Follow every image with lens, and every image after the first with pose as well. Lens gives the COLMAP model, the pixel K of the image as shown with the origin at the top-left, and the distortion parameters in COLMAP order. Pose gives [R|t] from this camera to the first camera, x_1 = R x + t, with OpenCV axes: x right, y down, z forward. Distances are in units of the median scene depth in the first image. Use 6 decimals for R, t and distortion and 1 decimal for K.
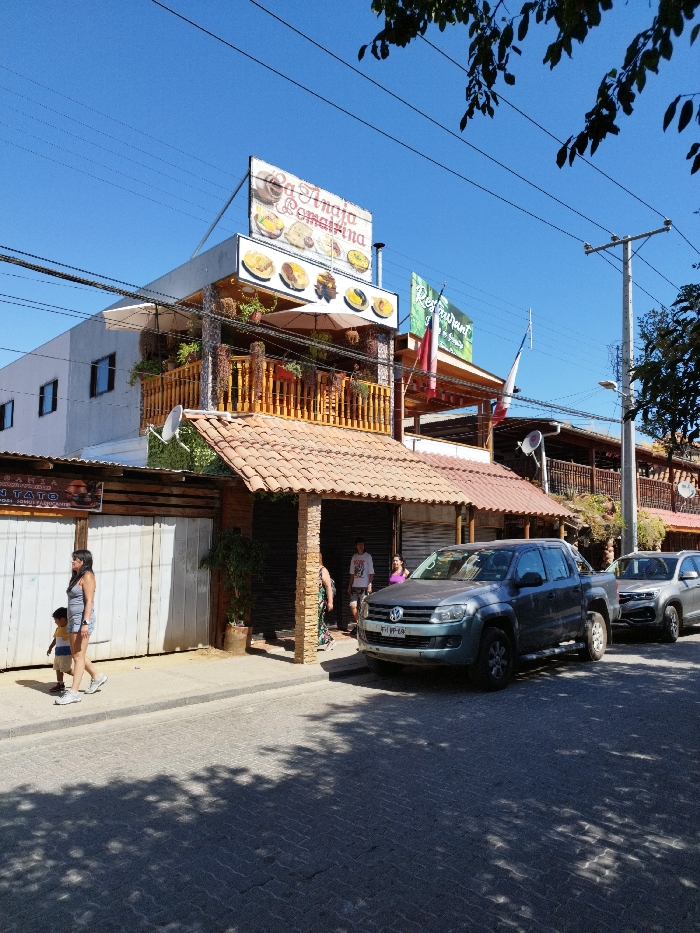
lens RADIAL K [[660.0, 0, 344.5], [0, 660.0, 464.0], [0, 0, 1]] dist [0.010773, 0.001157]
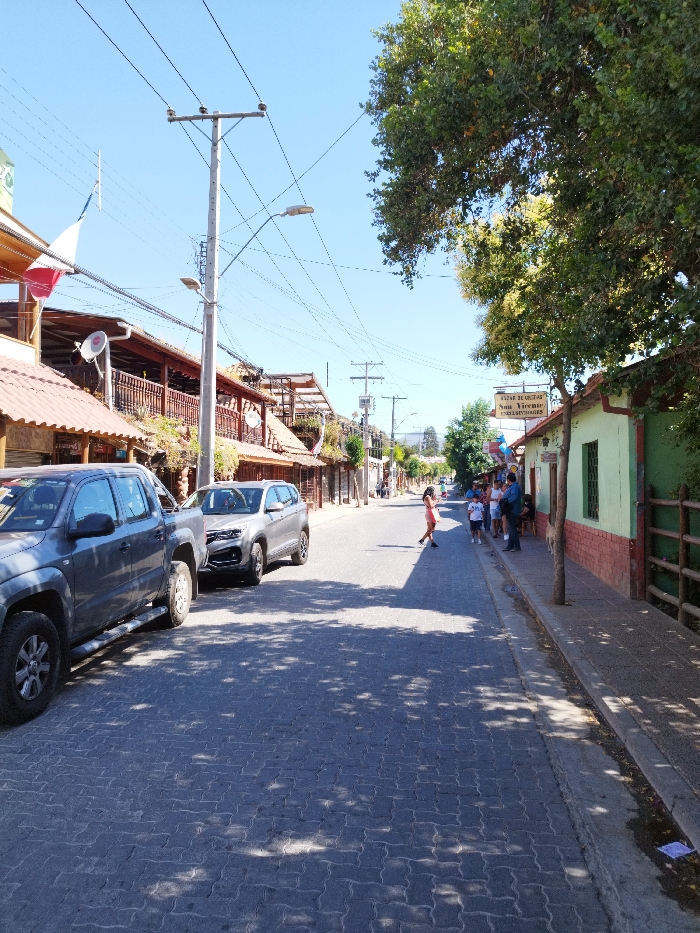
lens RADIAL K [[660.0, 0, 344.5], [0, 660.0, 464.0], [0, 0, 1]] dist [0.010773, 0.001157]
pose [[0.795581, 0.004988, 0.605826, 0.052889], [-0.064849, 0.994922, 0.076969, 0.031706], [-0.602366, -0.100522, 0.791865, 0.215809]]
